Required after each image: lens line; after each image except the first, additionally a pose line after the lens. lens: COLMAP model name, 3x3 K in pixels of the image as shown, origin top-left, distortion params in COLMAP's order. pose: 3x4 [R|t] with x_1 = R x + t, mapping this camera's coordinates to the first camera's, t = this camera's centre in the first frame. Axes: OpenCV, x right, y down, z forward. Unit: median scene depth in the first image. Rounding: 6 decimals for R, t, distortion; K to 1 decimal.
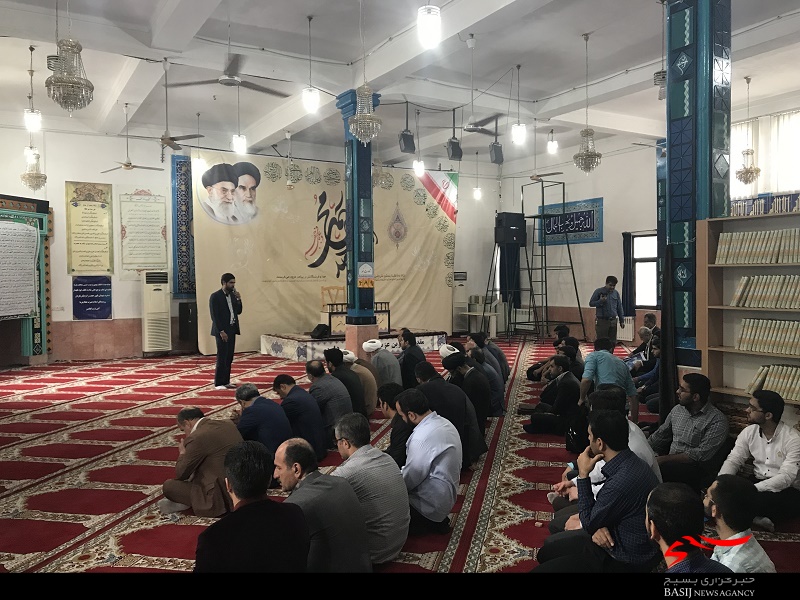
lens RADIAL K [[643.2, 0, 422.0], [0, 643.2, 308.6], [0, 0, 1]] dist [0.030929, -0.031413]
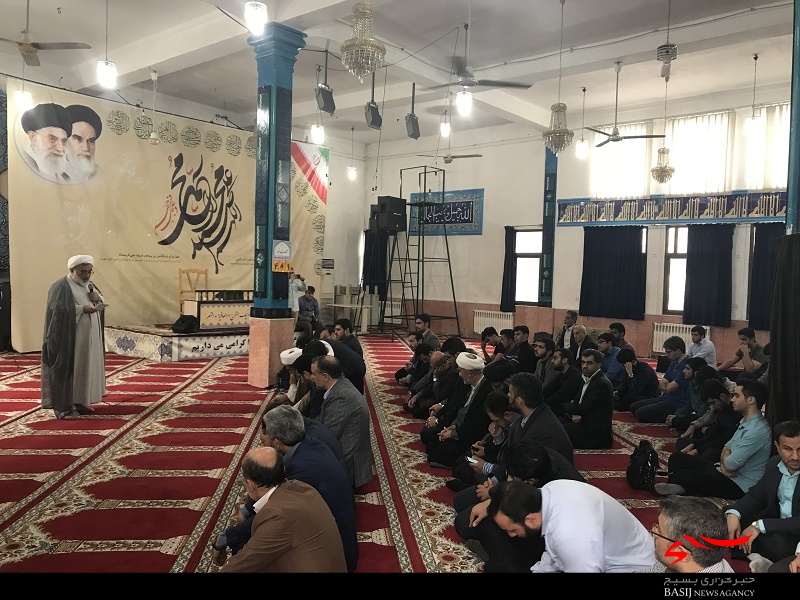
lens RADIAL K [[643.2, 0, 402.7], [0, 643.2, 299.2], [0, 0, 1]] dist [0.030929, -0.031413]
pose [[0.953960, 0.027174, 0.298699, -0.124544], [-0.026944, 0.999625, -0.004889, 0.000684], [-0.298720, -0.003385, 0.954335, 0.128261]]
